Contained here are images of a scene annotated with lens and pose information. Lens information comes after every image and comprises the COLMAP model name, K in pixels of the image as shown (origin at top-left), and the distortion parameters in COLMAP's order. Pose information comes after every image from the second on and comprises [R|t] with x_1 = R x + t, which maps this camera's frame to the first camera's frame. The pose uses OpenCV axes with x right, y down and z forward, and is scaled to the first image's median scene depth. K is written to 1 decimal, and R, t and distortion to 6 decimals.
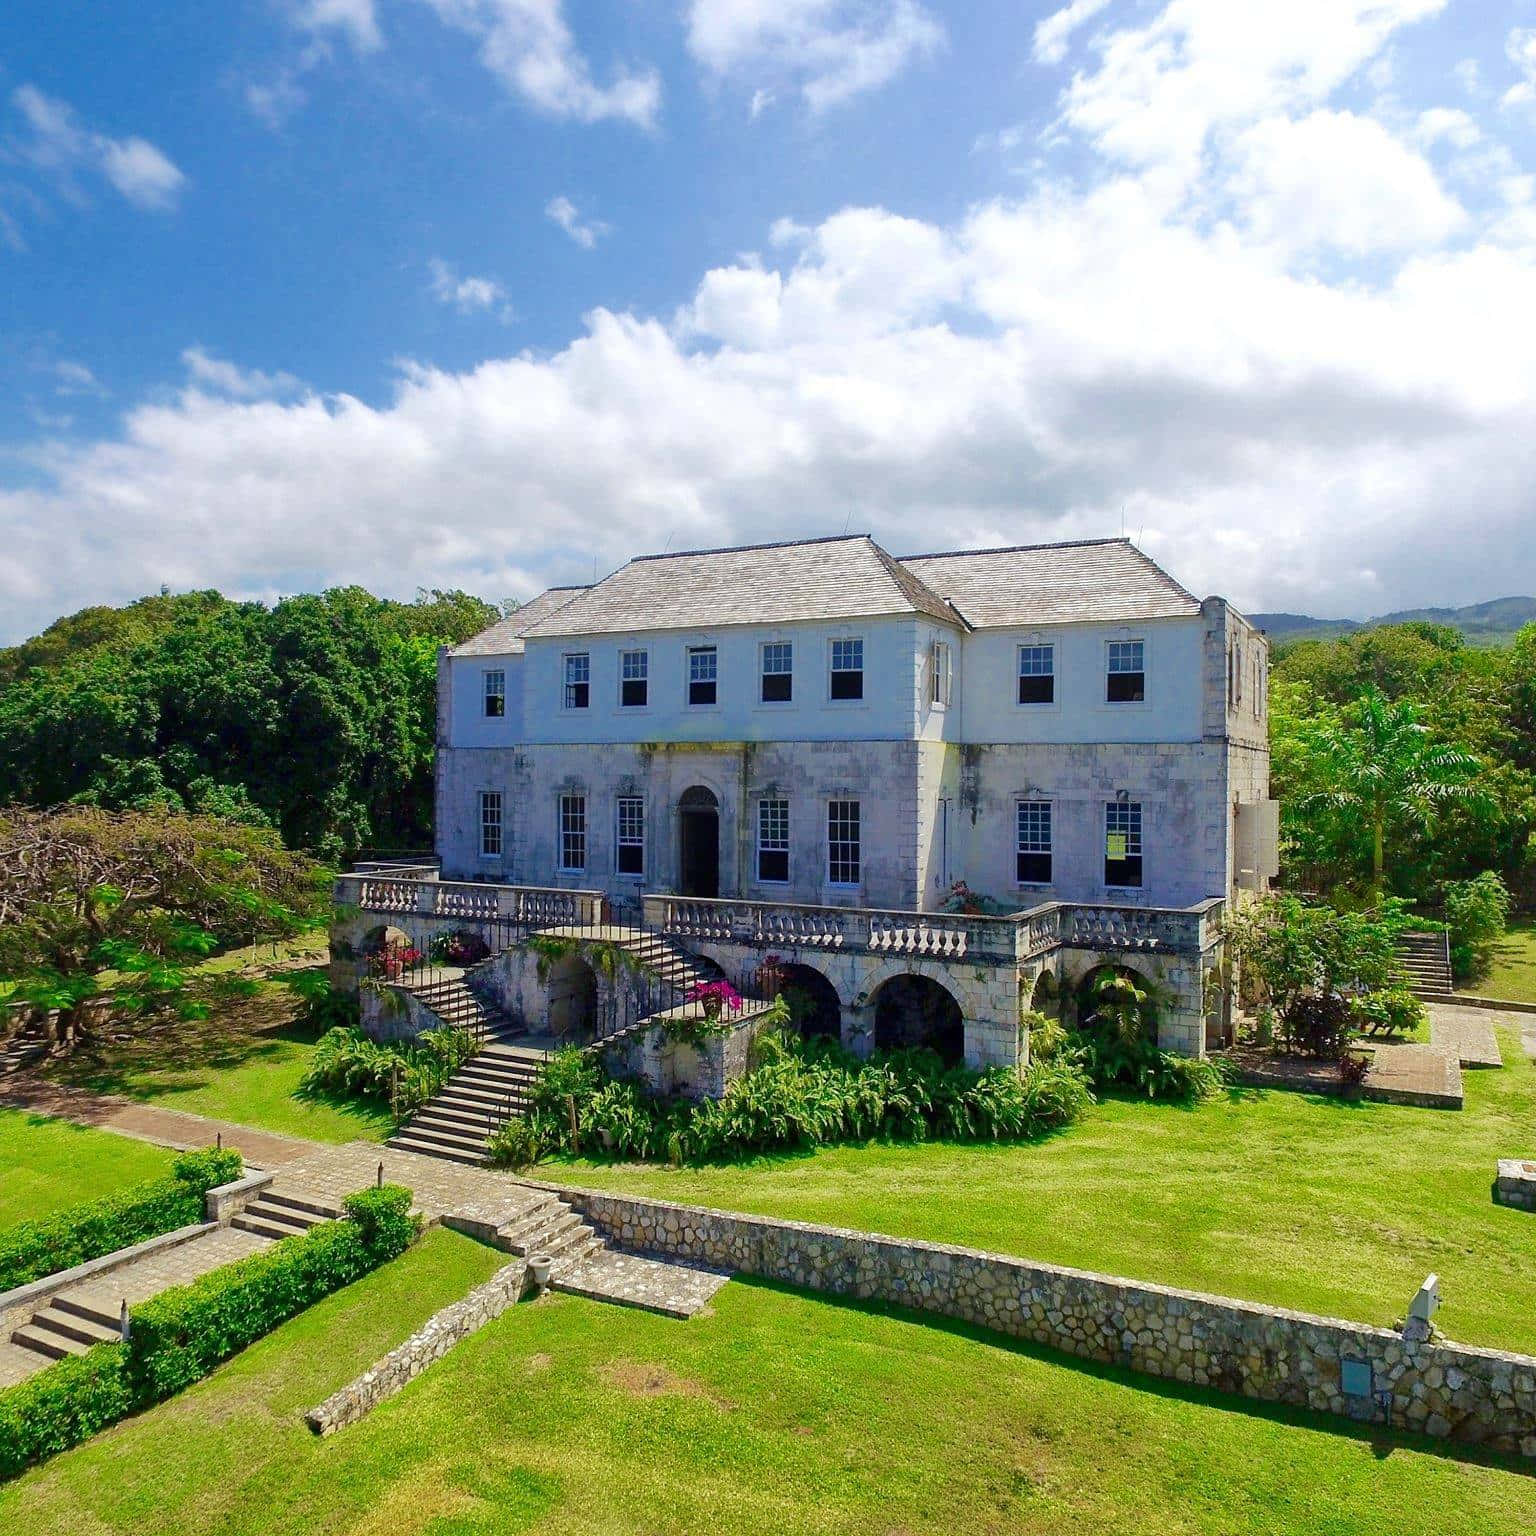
lens RADIAL K [[1169.1, 0, 768.7], [0, 1169.1, 771.7], [0, 0, 1]] dist [0.016007, 0.000667]
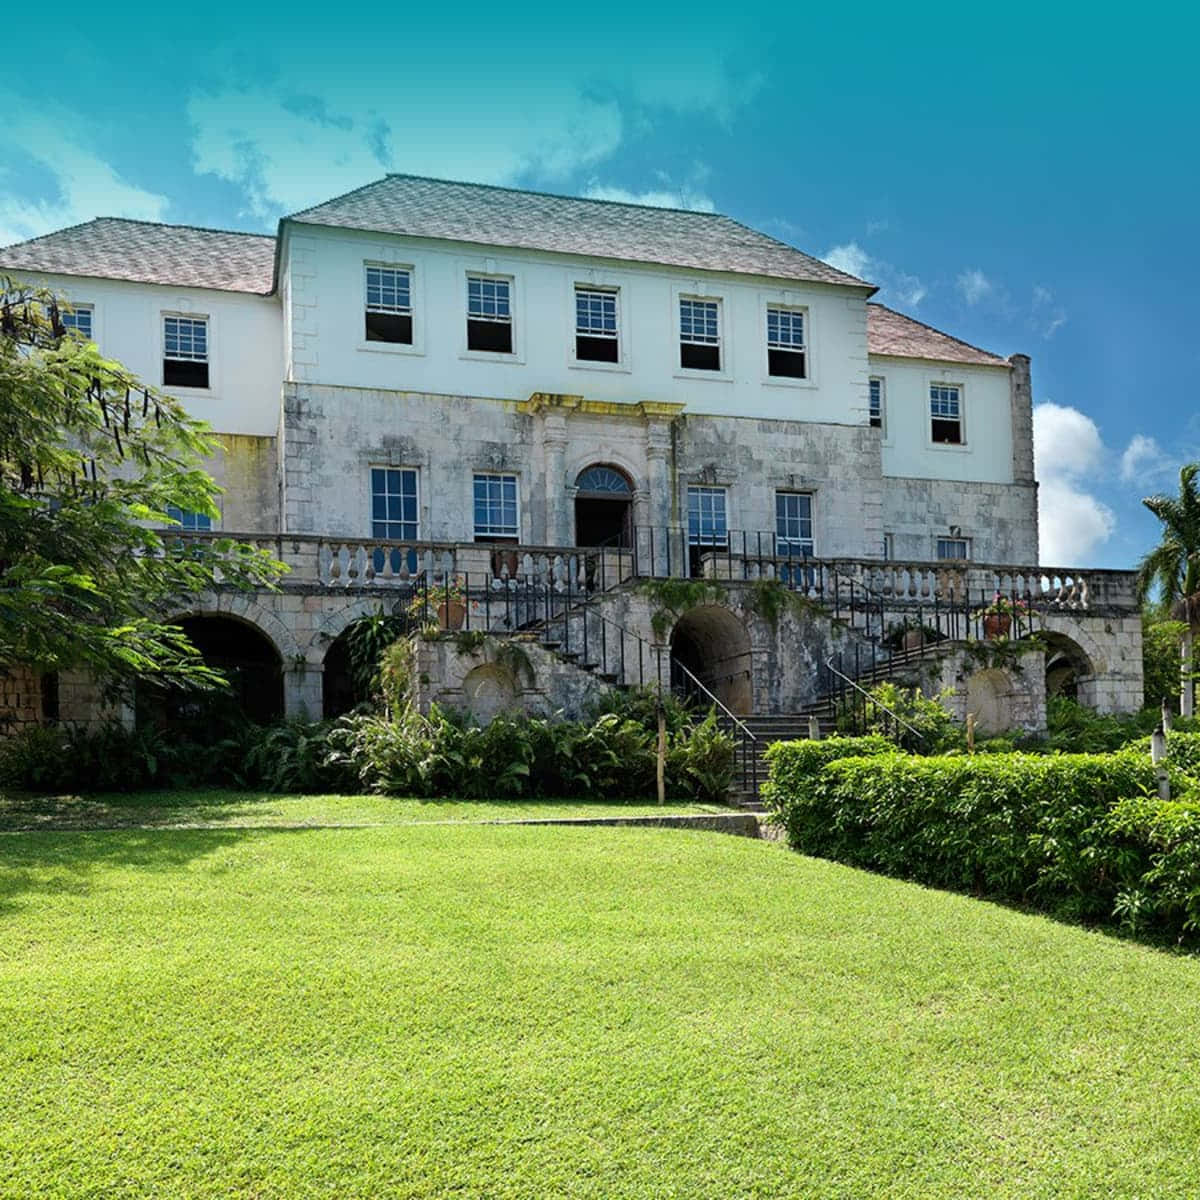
lens RADIAL K [[1274.5, 0, 611.9], [0, 1274.5, 716.7], [0, 0, 1]] dist [-0.007617, 0.000890]
pose [[0.694169, 0.037722, 0.718823, -0.679266], [0.029365, 0.996311, -0.080642, 0.255708], [-0.719213, 0.077087, 0.690500, 0.468565]]
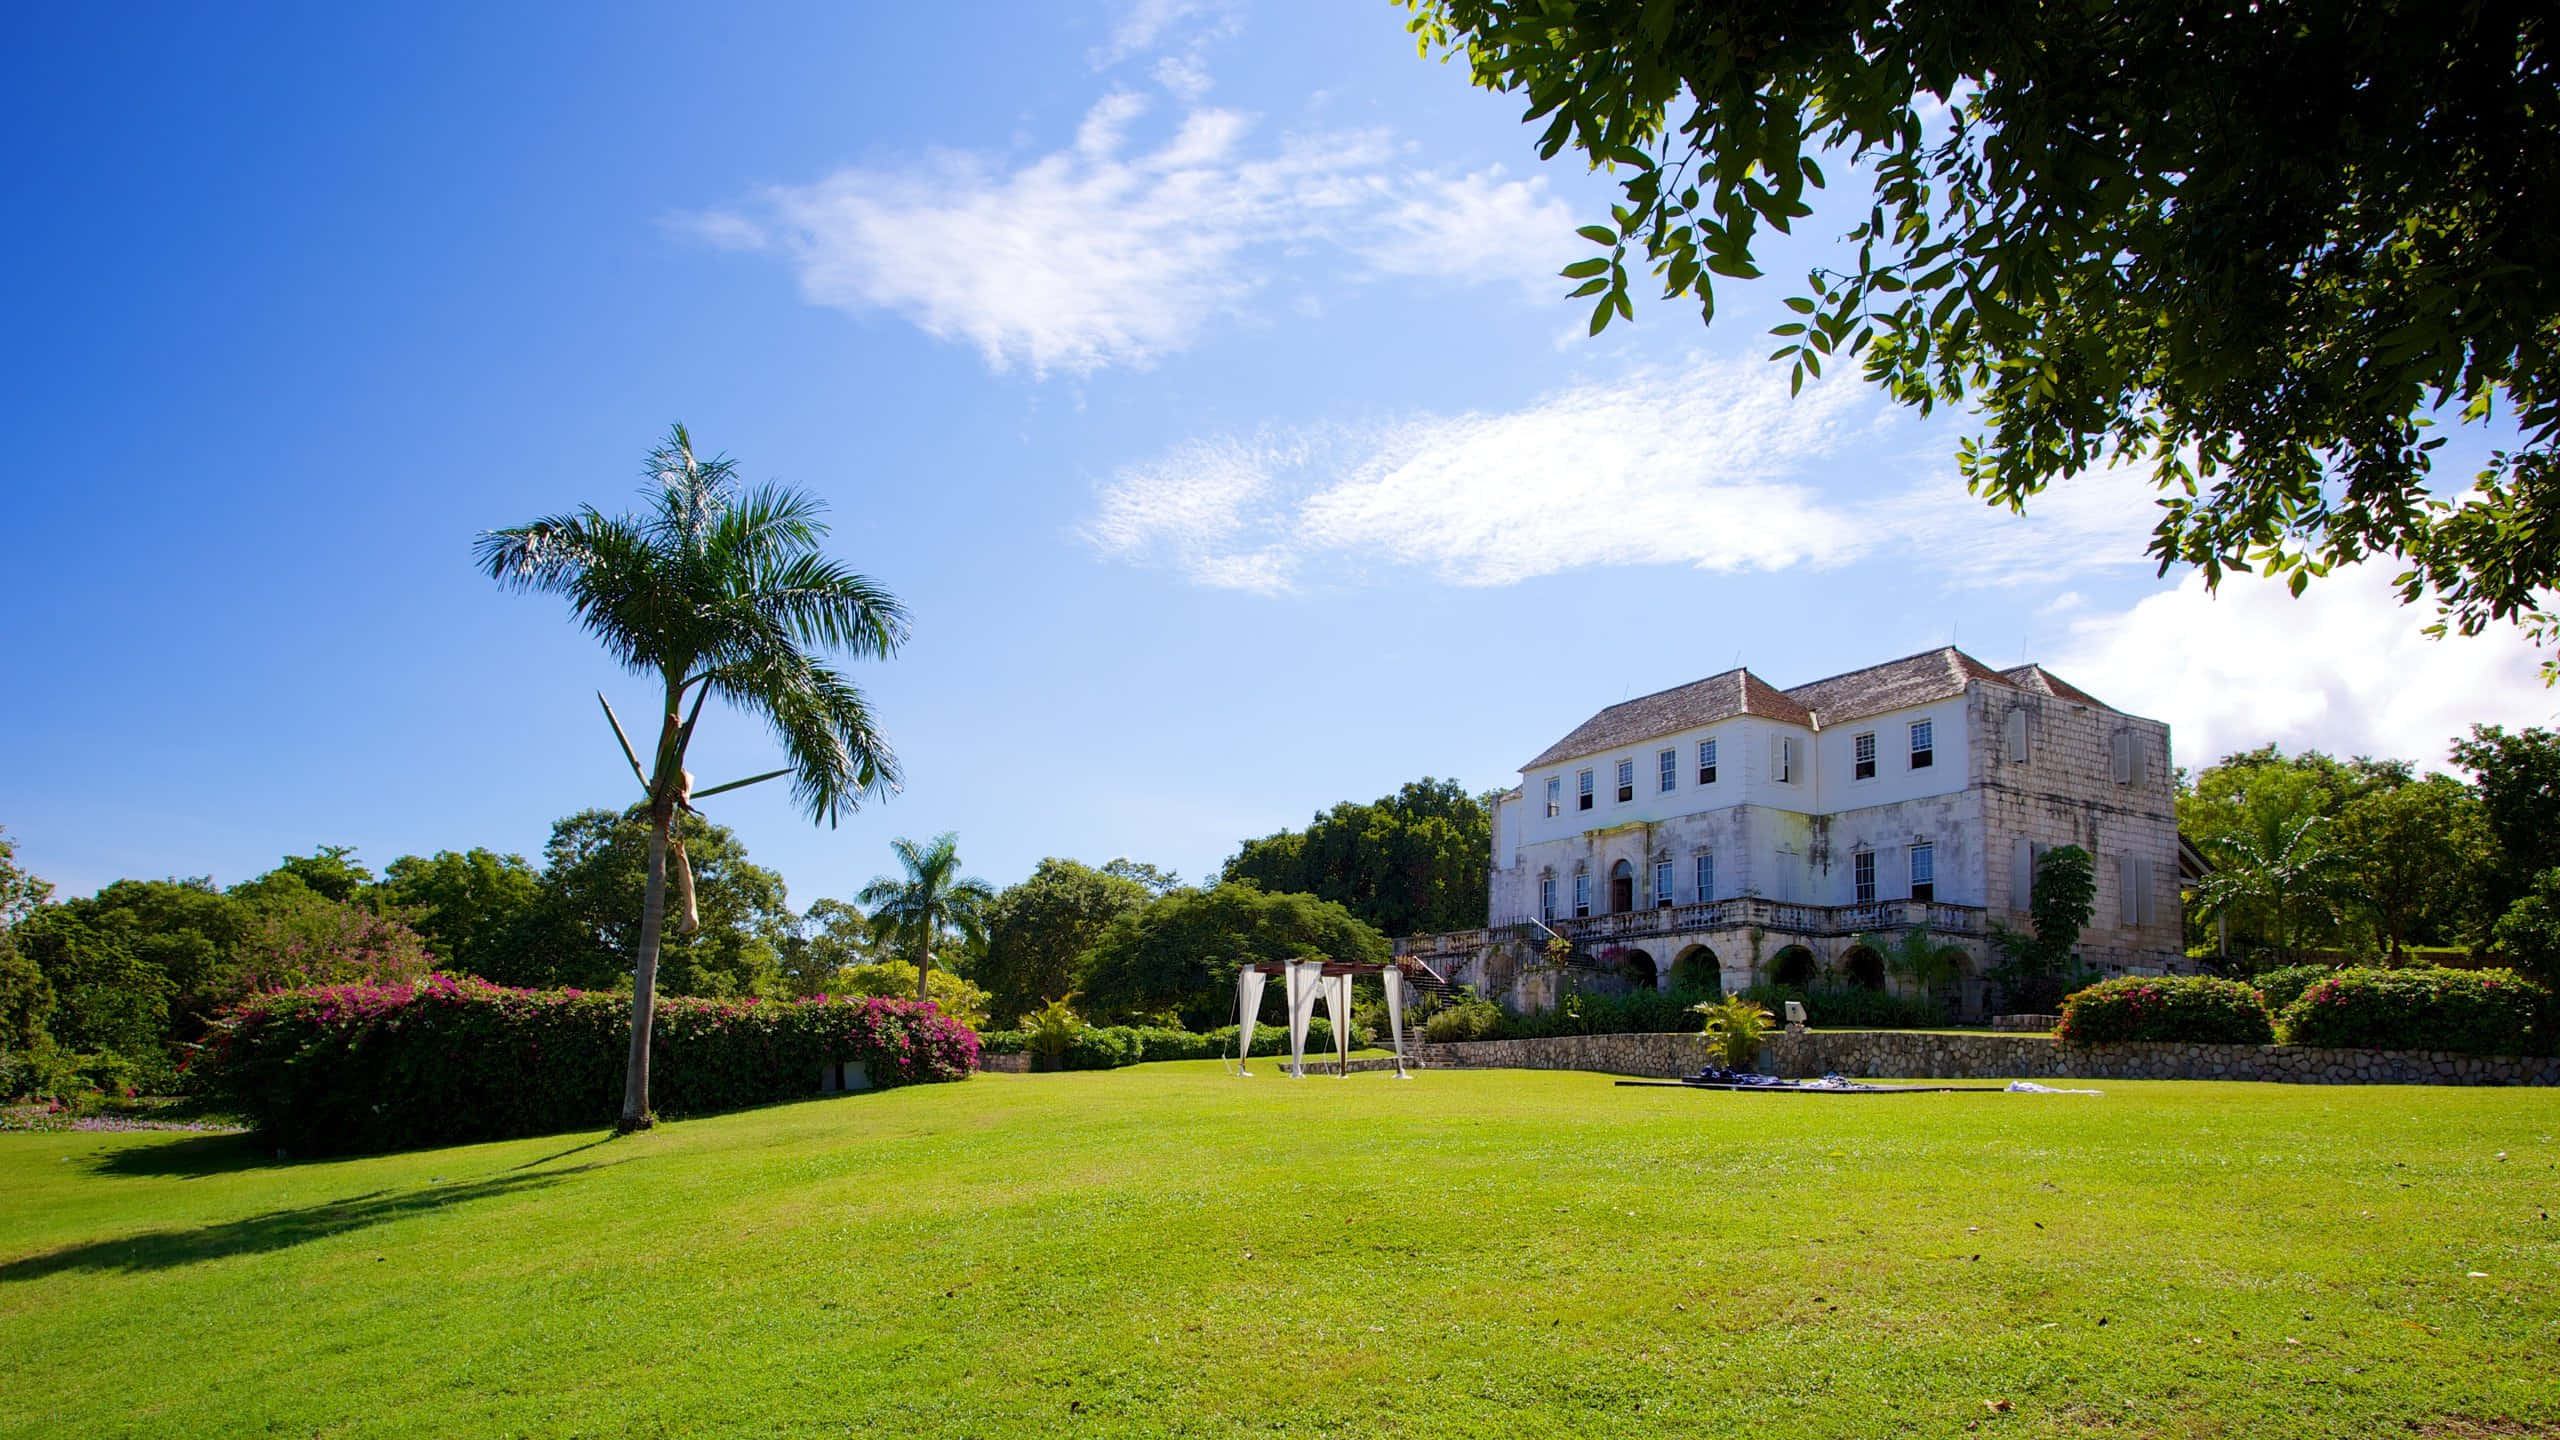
lens RADIAL K [[1609.9, 0, 1281.4], [0, 1609.9, 726.4], [0, 0, 1]] dist [-0.000929, -0.000005]
pose [[0.841607, -0.097173, -0.531277, 0.657362], [-0.030268, 0.973649, -0.226032, 0.316503], [0.539242, 0.206311, 0.816489, -0.830183]]
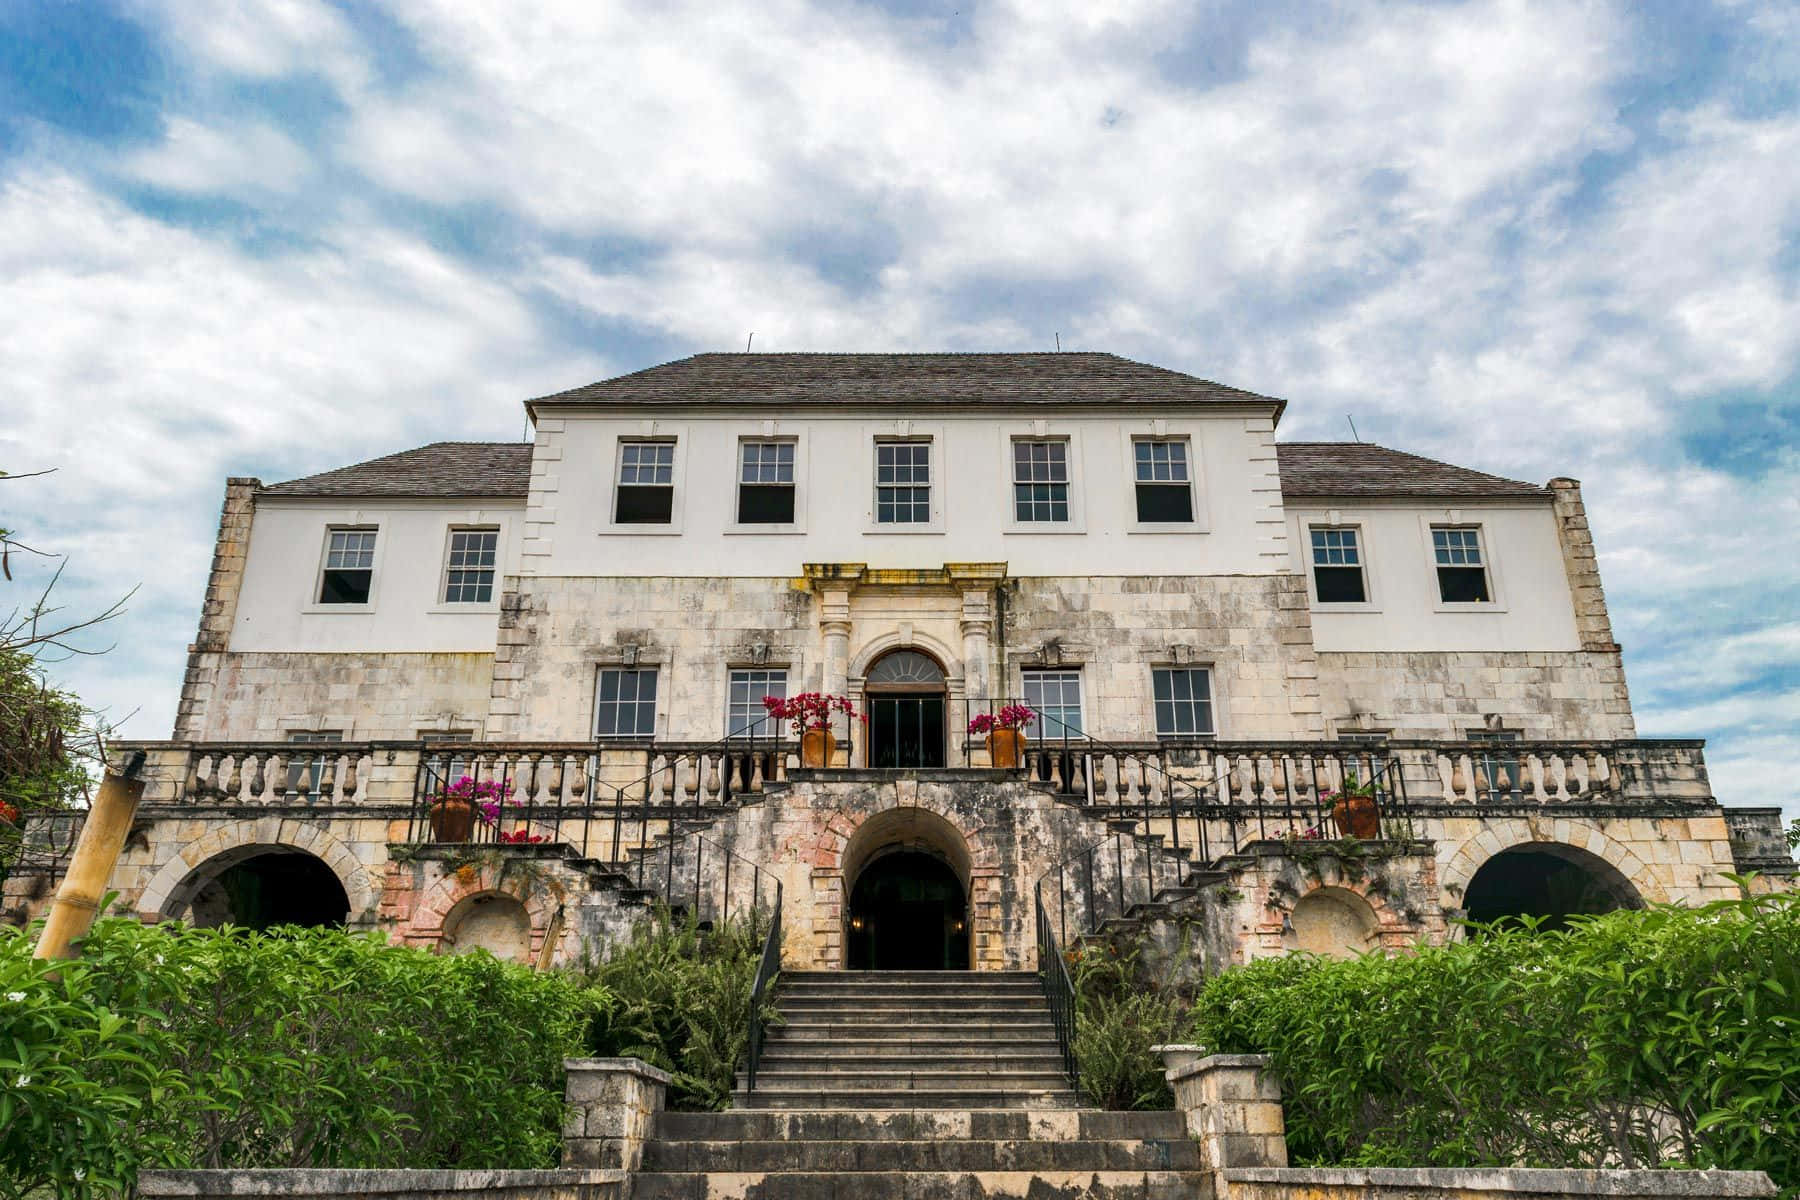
lens RADIAL K [[1388.1, 0, 901.2], [0, 1388.1, 596.4], [0, 0, 1]] dist [0.007357, 0.002094]
pose [[0.878757, 0.174846, 0.444088, -0.391952], [0.005825, 0.926480, -0.376300, 0.261302], [-0.477233, 0.333263, 0.813132, 0.462678]]
